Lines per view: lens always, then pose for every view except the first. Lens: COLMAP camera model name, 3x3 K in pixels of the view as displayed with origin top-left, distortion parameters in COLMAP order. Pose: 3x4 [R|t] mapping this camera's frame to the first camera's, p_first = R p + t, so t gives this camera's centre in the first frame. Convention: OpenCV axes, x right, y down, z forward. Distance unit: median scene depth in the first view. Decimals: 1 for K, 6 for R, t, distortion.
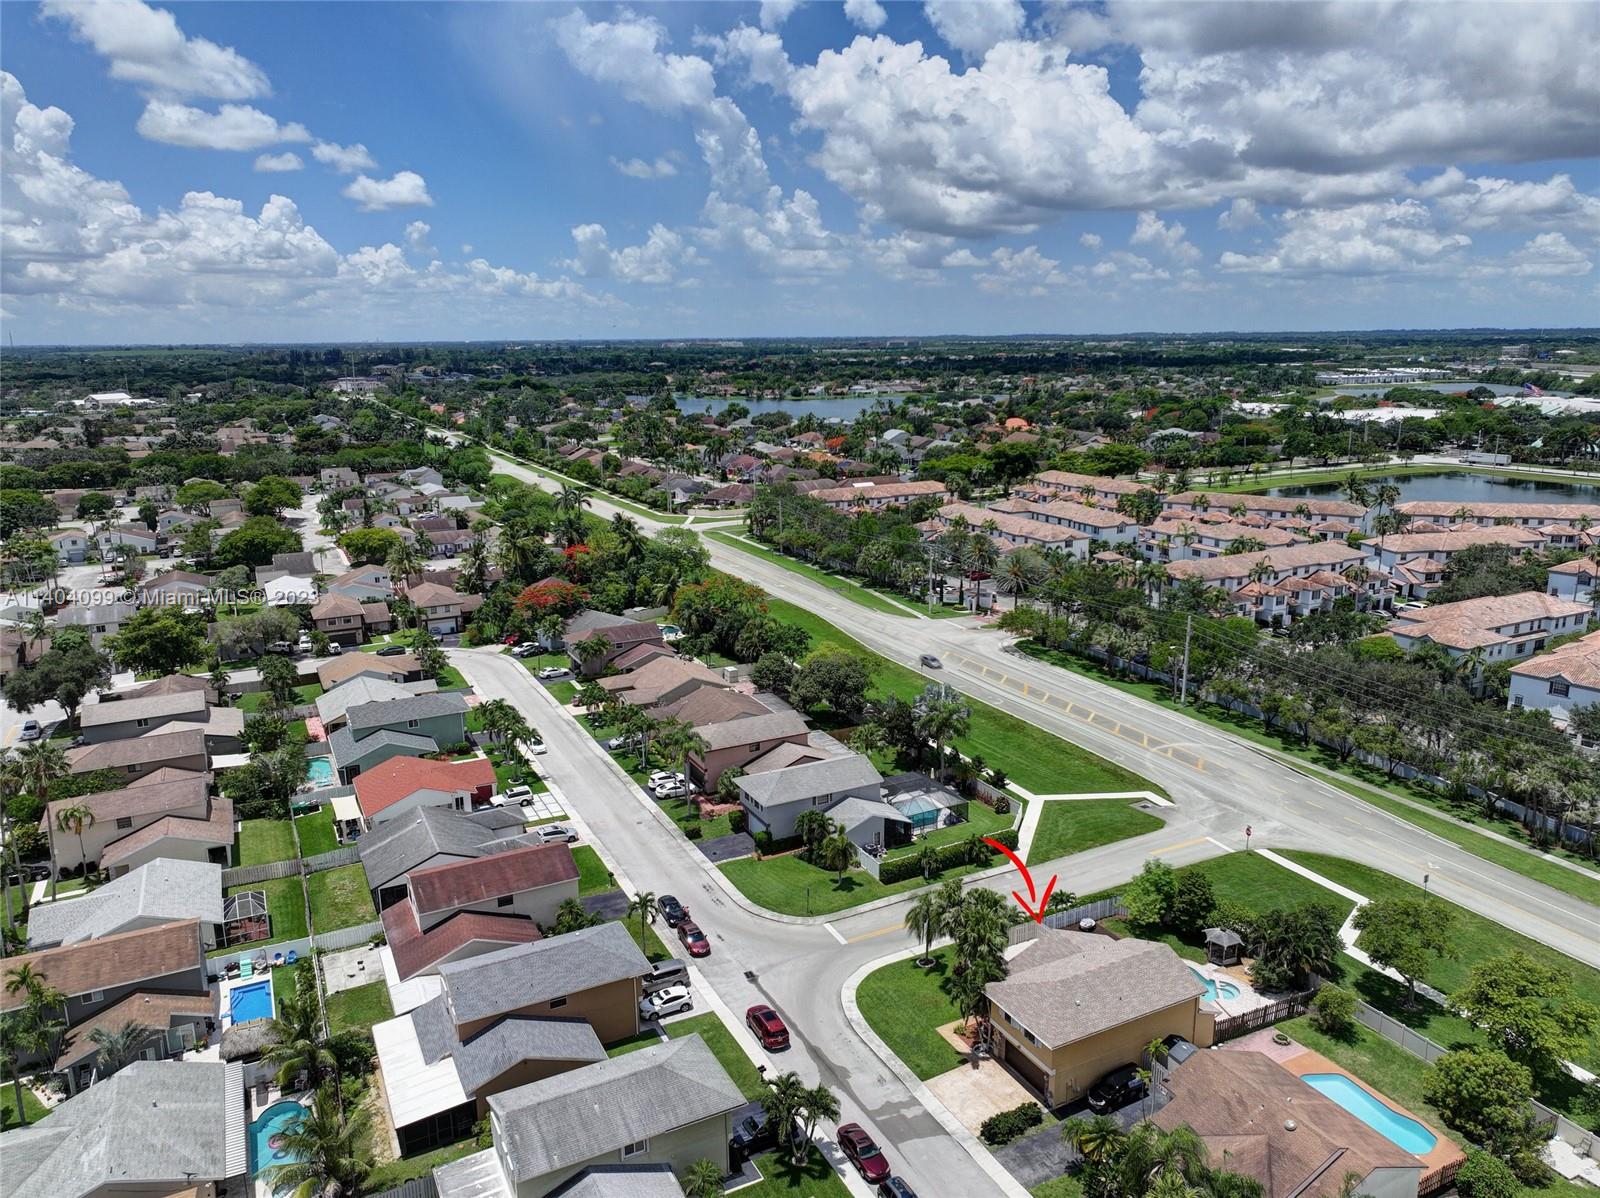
lens RADIAL K [[1114.1, 0, 809.6], [0, 1114.1, 600.7], [0, 0, 1]] dist [-0.000920, 0.014781]
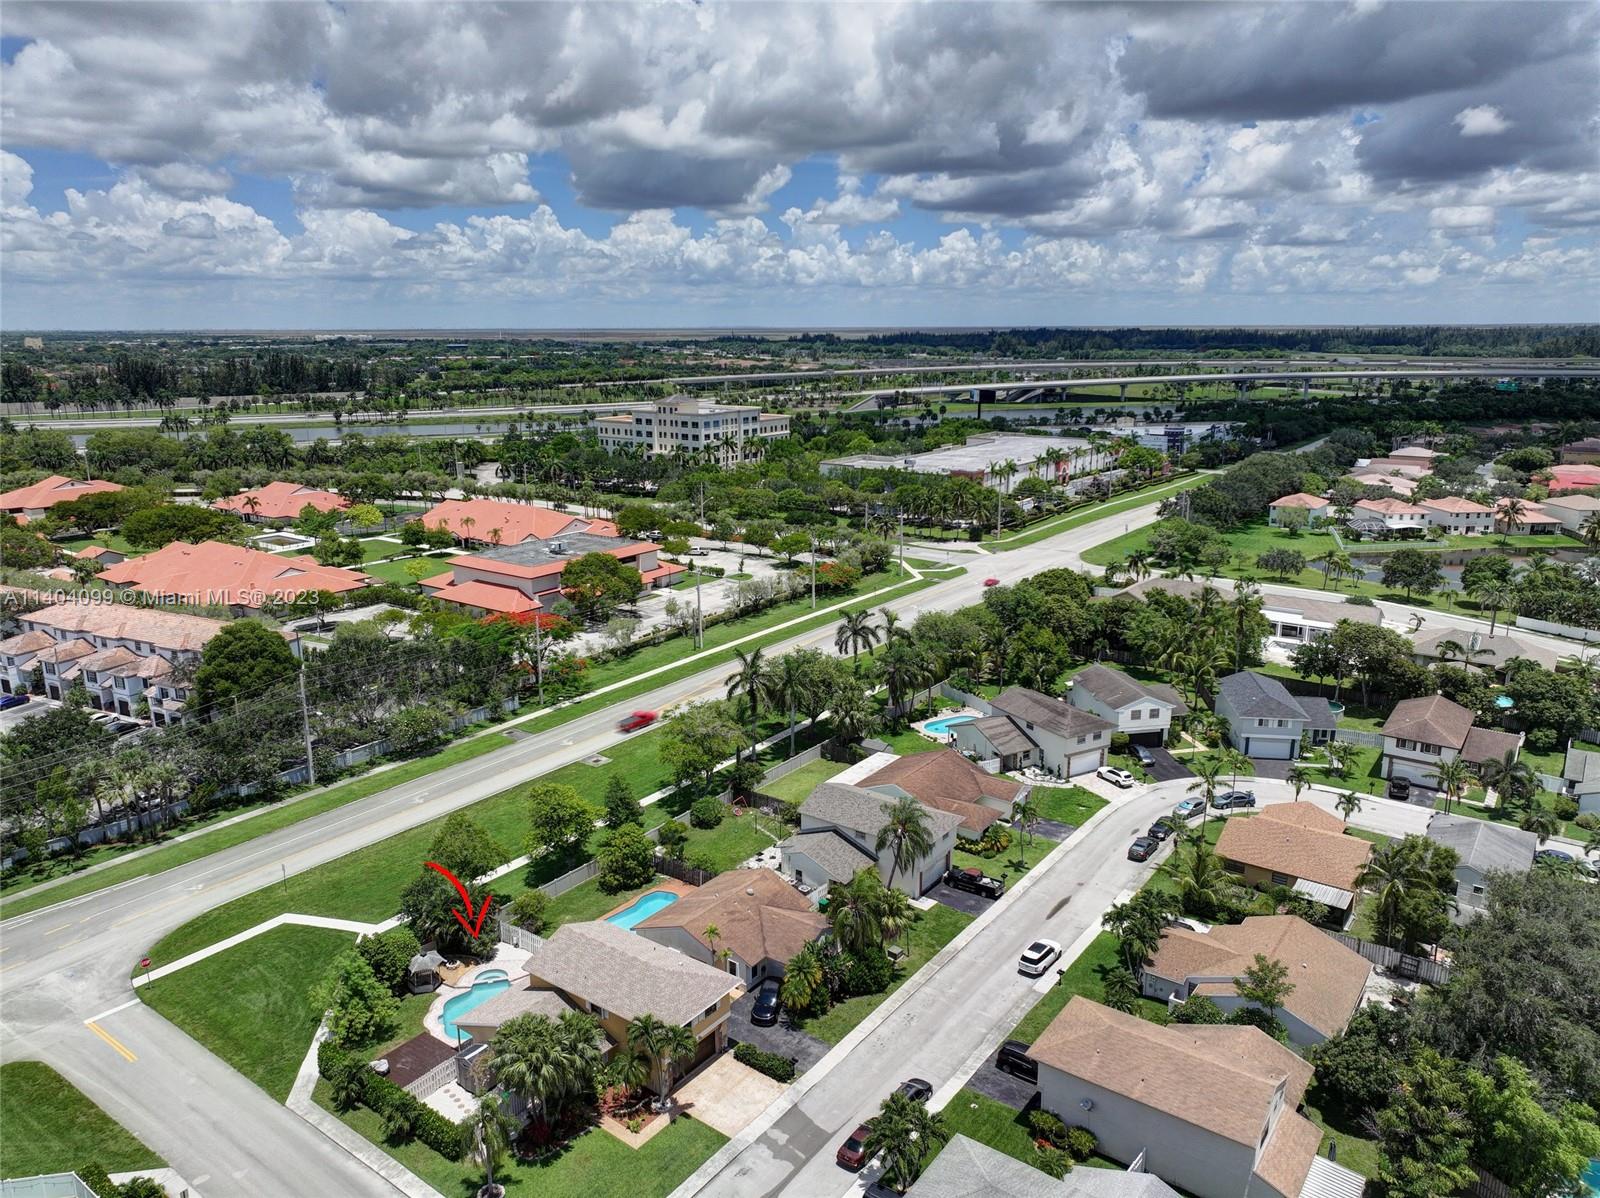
lens RADIAL K [[1114.1, 0, 807.1], [0, 1114.1, 605.5], [0, 0, 1]] dist [-0.000920, 0.014781]
pose [[-0.451265, -0.203371, 0.868907, -0.420146], [0.210934, 0.921786, 0.325296, -0.169937], [-0.867102, 0.330077, -0.373072, 0.758514]]
